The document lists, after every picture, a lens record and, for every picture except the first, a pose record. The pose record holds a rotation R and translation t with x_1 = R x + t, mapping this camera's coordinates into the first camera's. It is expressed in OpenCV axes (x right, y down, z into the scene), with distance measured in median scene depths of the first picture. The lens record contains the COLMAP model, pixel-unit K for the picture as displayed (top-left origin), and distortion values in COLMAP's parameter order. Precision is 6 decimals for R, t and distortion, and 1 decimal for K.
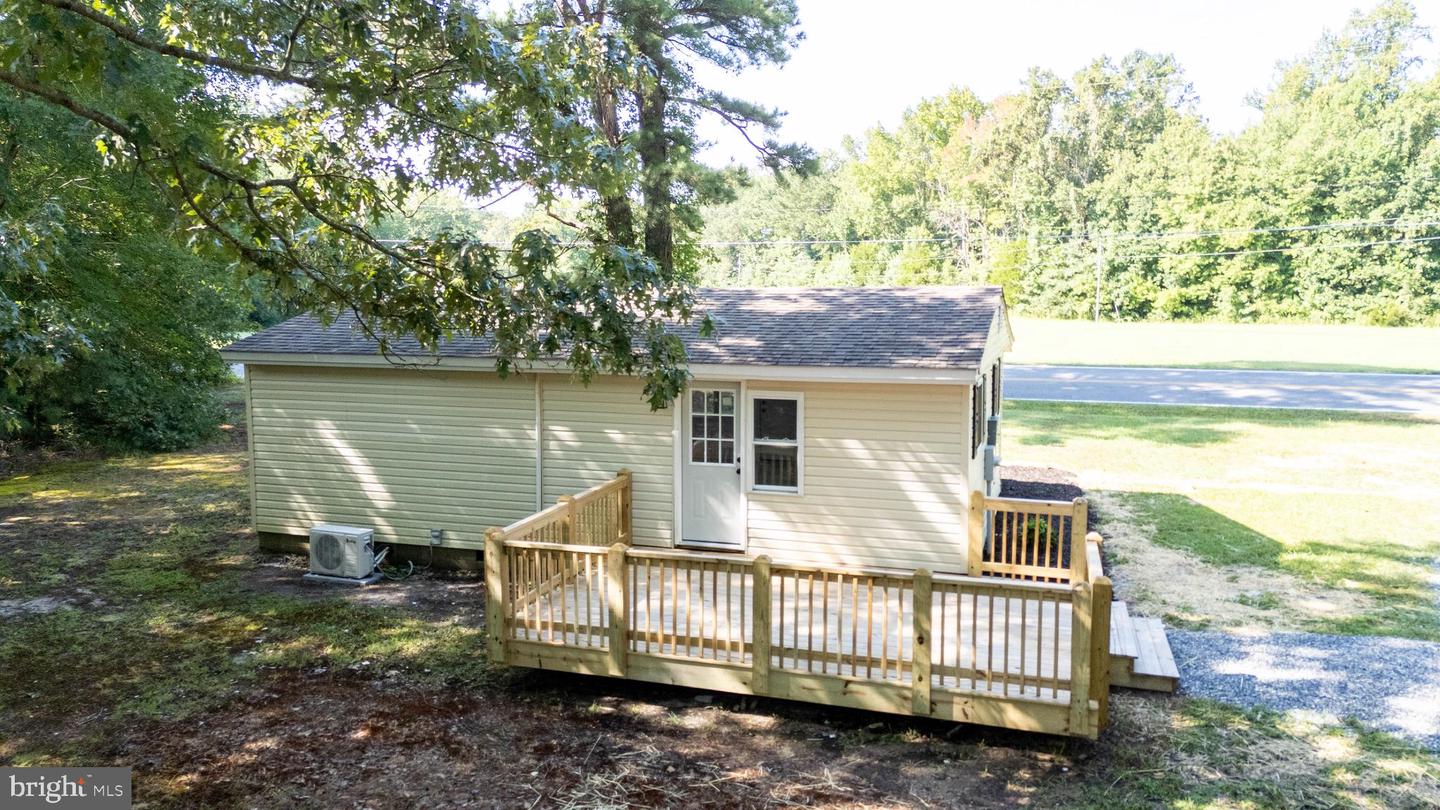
lens RADIAL K [[1061.3, 0, 717.8], [0, 1061.3, 395.0], [0, 0, 1]] dist [0.080973, -0.080328]
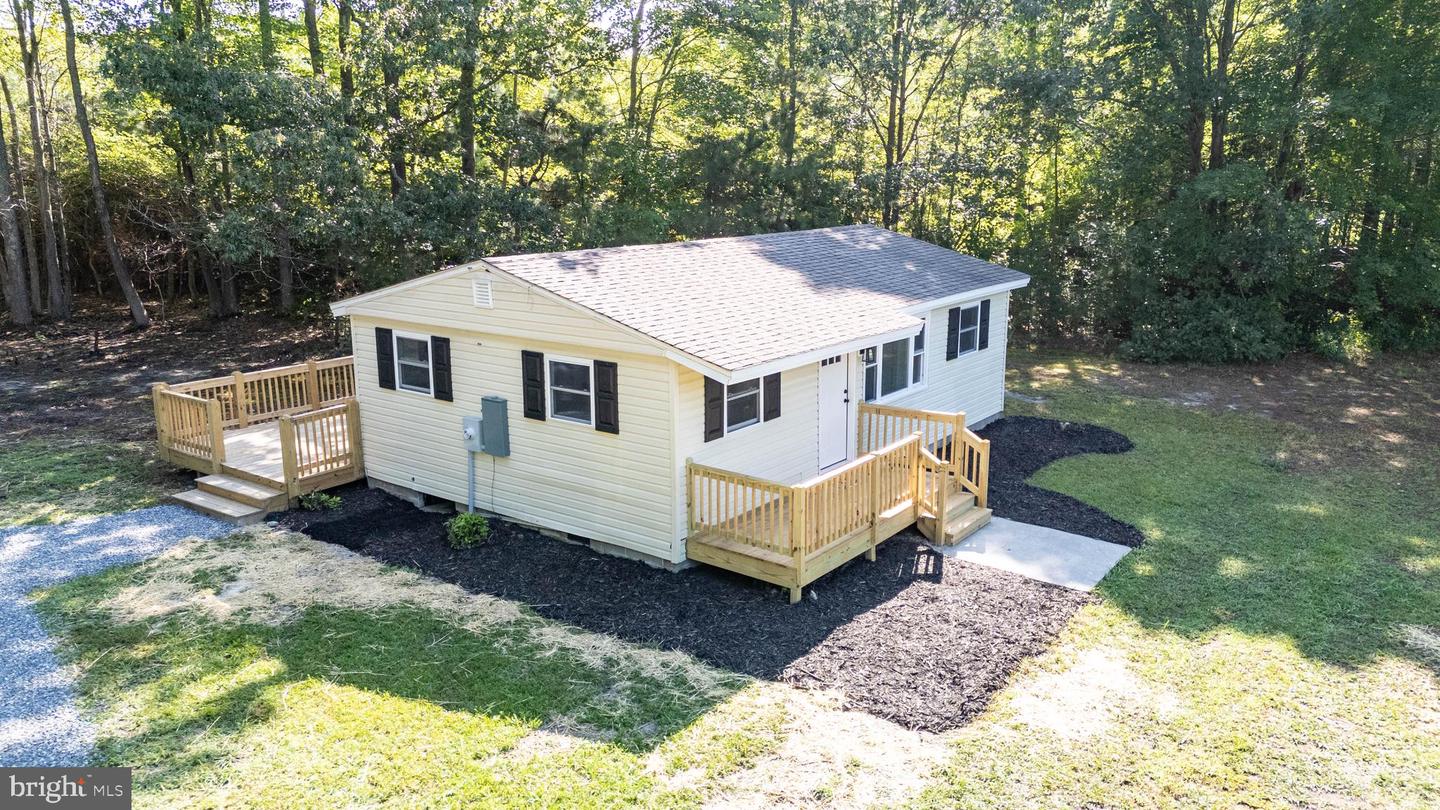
lens RADIAL K [[1061.3, 0, 718.8], [0, 1061.3, 406.6], [0, 0, 1]] dist [0.080973, -0.080328]
pose [[-0.319434, 0.215608, -0.922754, 1.516878], [-0.098945, 0.960860, 0.258764, -0.333714], [0.942429, 0.173960, -0.285598, 2.071930]]
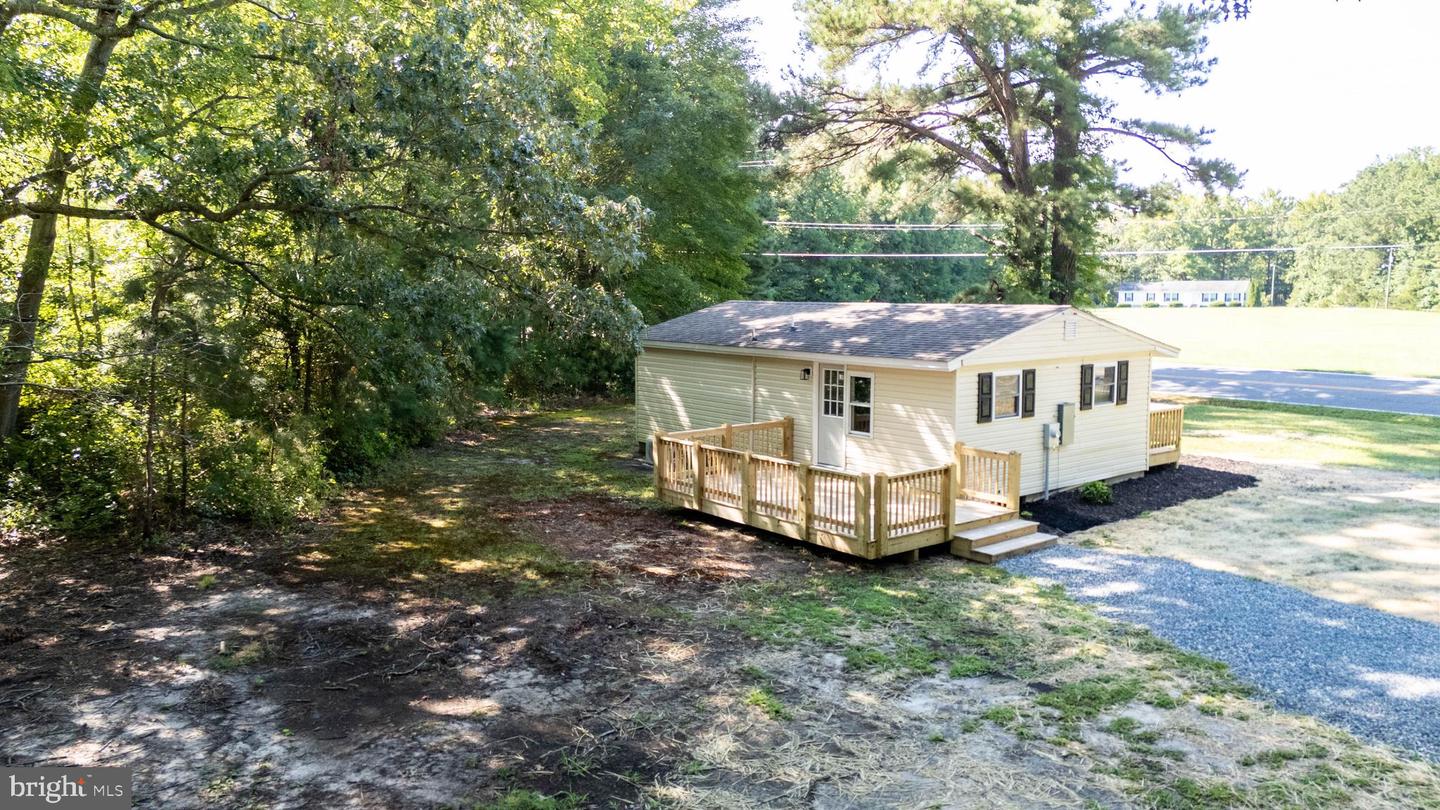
lens RADIAL K [[1061.3, 0, 714.8], [0, 1061.3, 402.1], [0, 0, 1]] dist [0.080973, -0.080328]
pose [[0.832912, 0.063460, -0.549754, 0.902322], [-0.058732, 0.997930, 0.026212, 0.015389], [0.550280, 0.010455, 0.834915, -0.545461]]
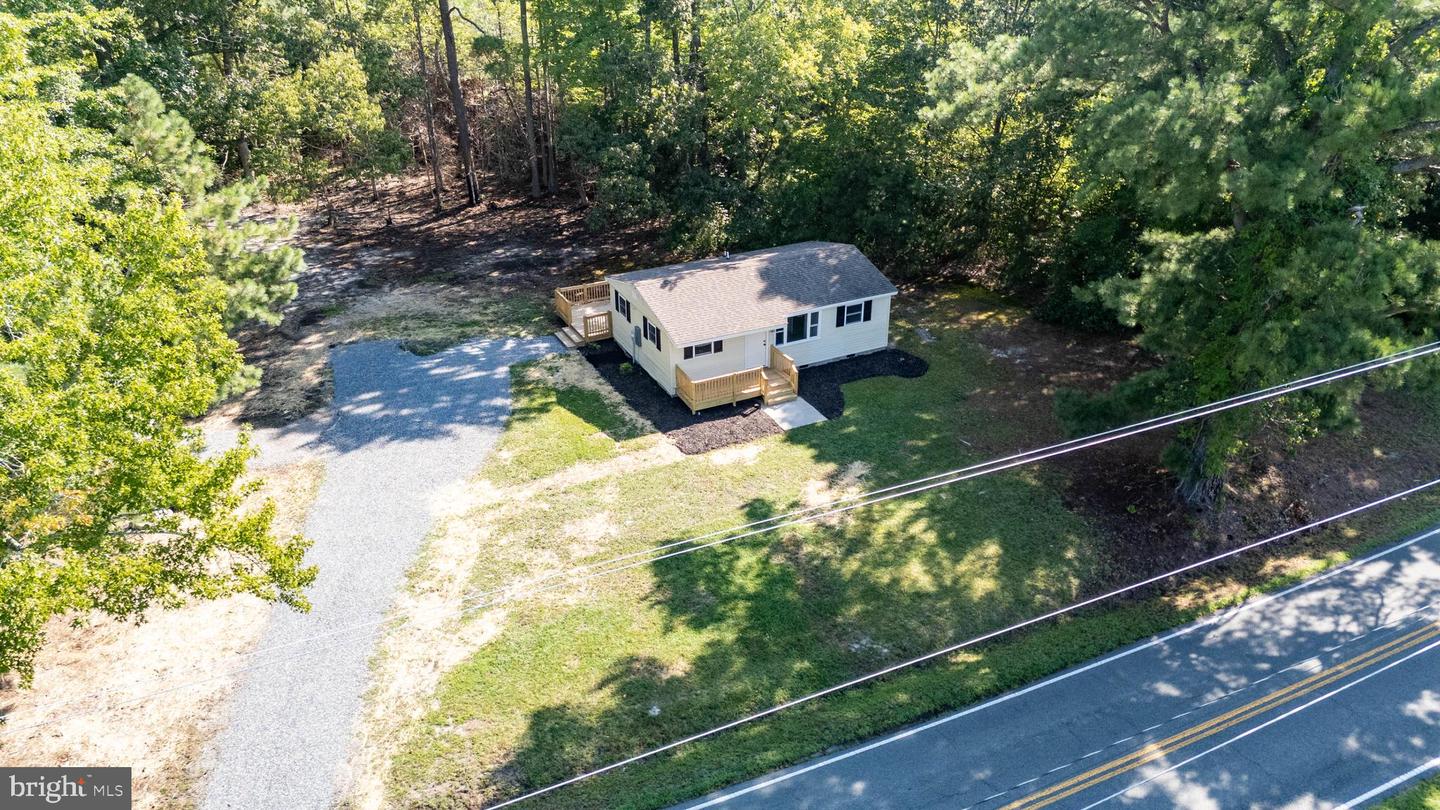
lens RADIAL K [[1061.3, 0, 715.3], [0, 1061.3, 400.9], [0, 0, 1]] dist [0.080973, -0.080328]
pose [[-0.711925, 0.324417, -0.622829, 2.743406], [-0.068746, 0.850443, 0.521556, -1.838411], [0.698882, 0.414126, -0.583149, 4.073073]]
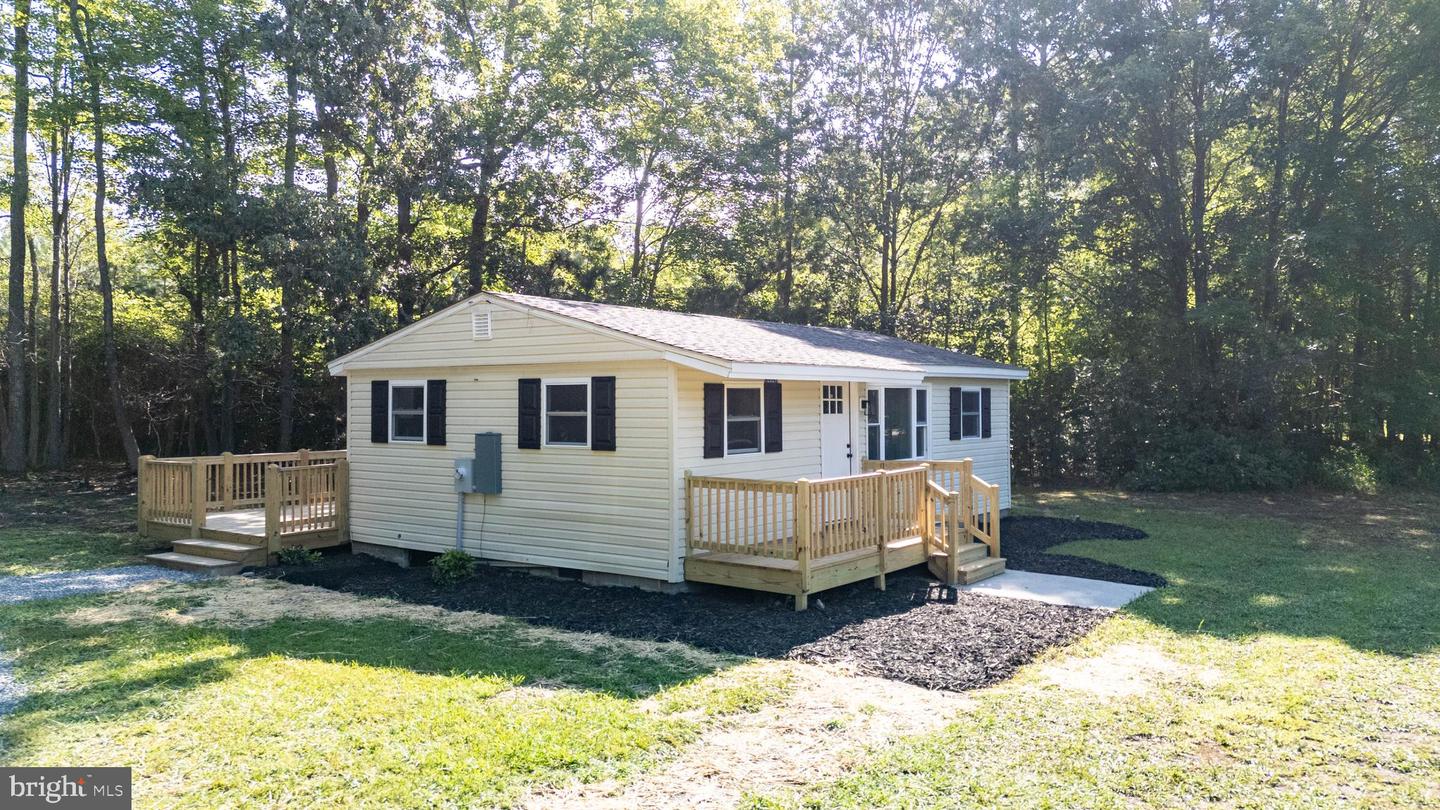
lens RADIAL K [[1061.3, 0, 718.9], [0, 1061.3, 400.4], [0, 0, 1]] dist [0.080973, -0.080328]
pose [[-0.318584, 0.006179, -0.947874, 1.516902], [-0.098885, 0.994306, 0.039717, -0.089255], [0.942723, 0.106384, -0.316159, 2.096642]]
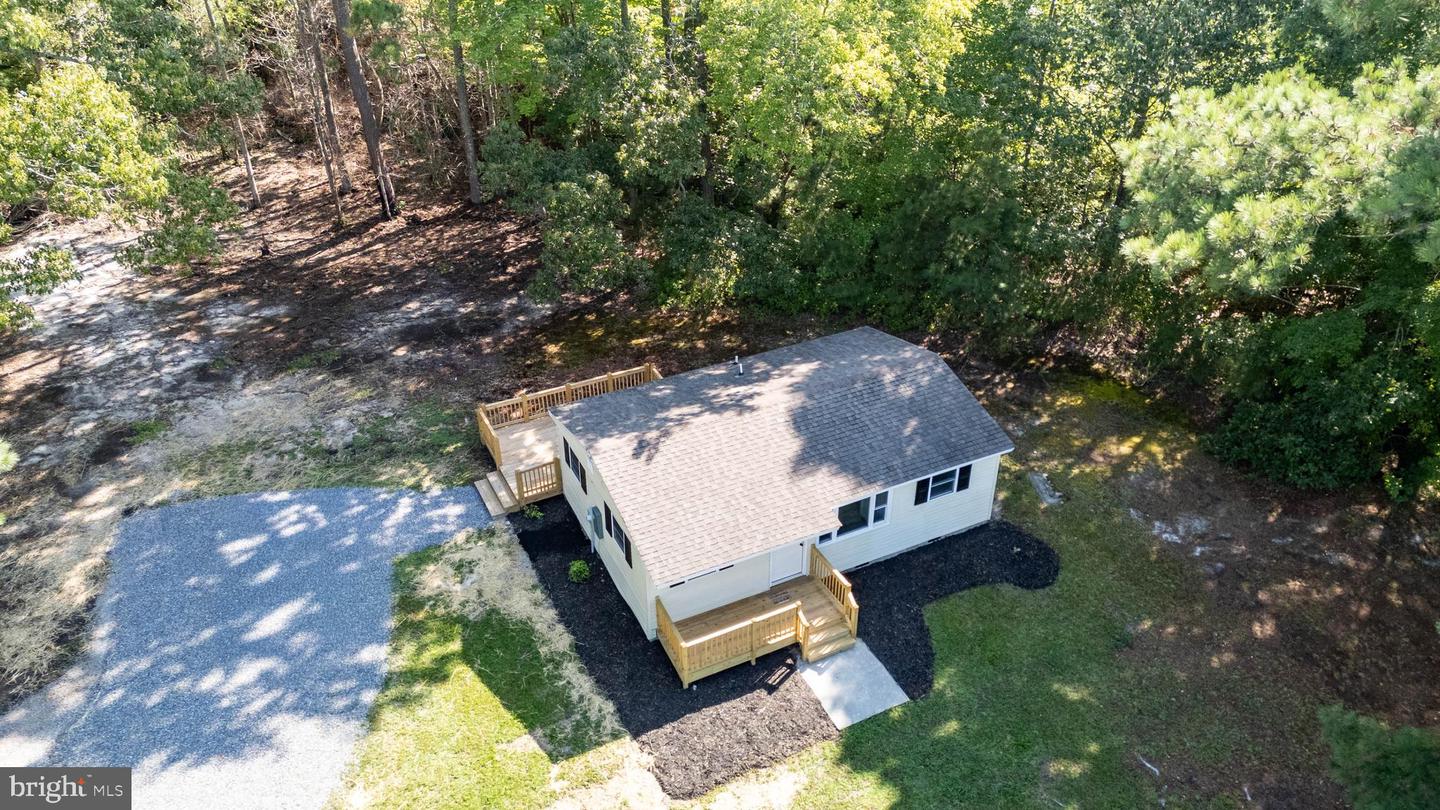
lens RADIAL K [[1061.3, 0, 711.9], [0, 1061.3, 398.5], [0, 0, 1]] dist [0.080973, -0.080328]
pose [[-0.715737, 0.383717, -0.583508, 1.532065], [-0.067770, 0.793424, 0.604885, -1.706315], [0.695074, 0.472483, -0.541878, 2.836967]]
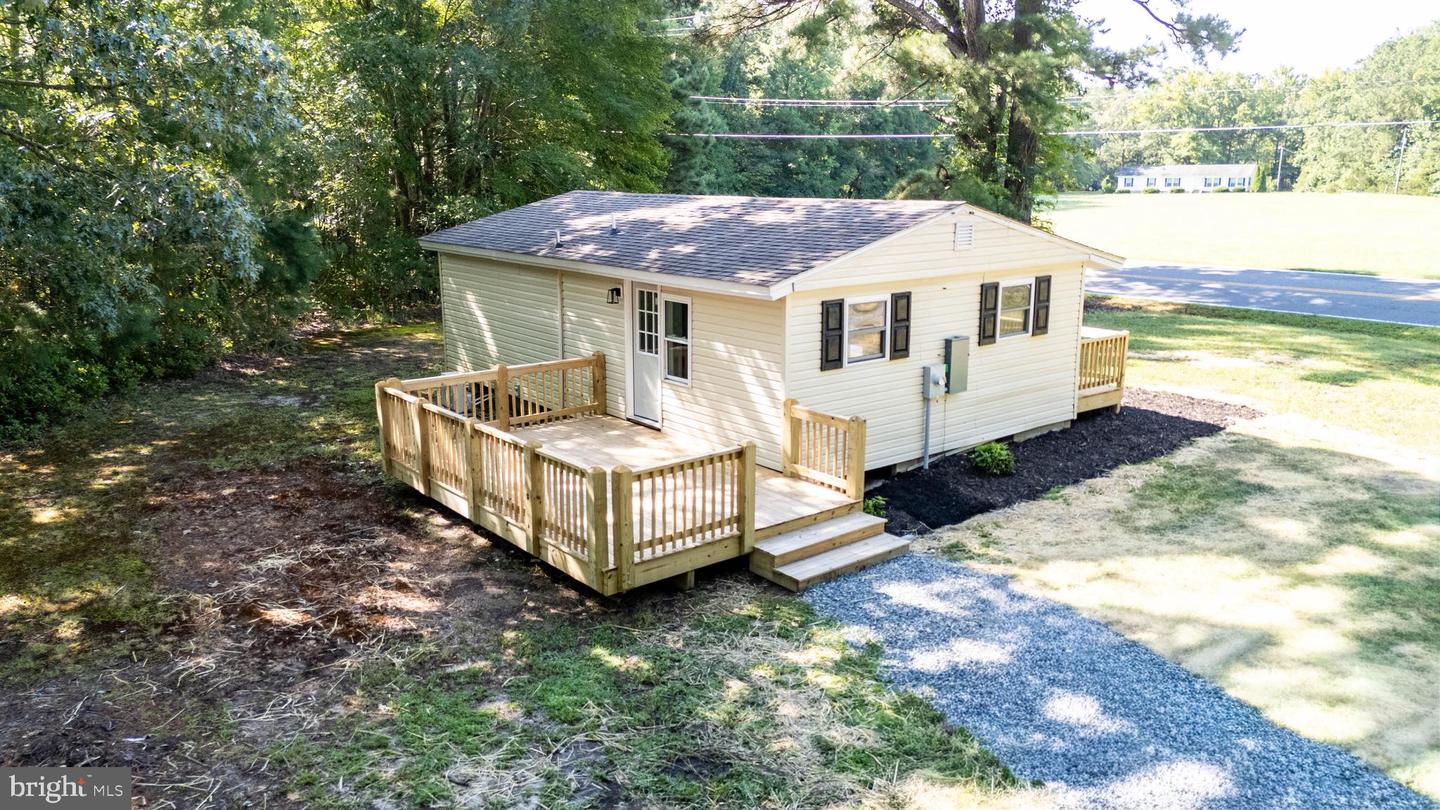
lens RADIAL K [[1061.3, 0, 722.1], [0, 1061.3, 401.7], [0, 0, 1]] dist [0.080973, -0.080328]
pose [[0.835969, 0.119480, -0.535612, 0.873359], [-0.058263, 0.989818, 0.129865, -0.049787], [0.545675, -0.077357, 0.834419, 0.066427]]
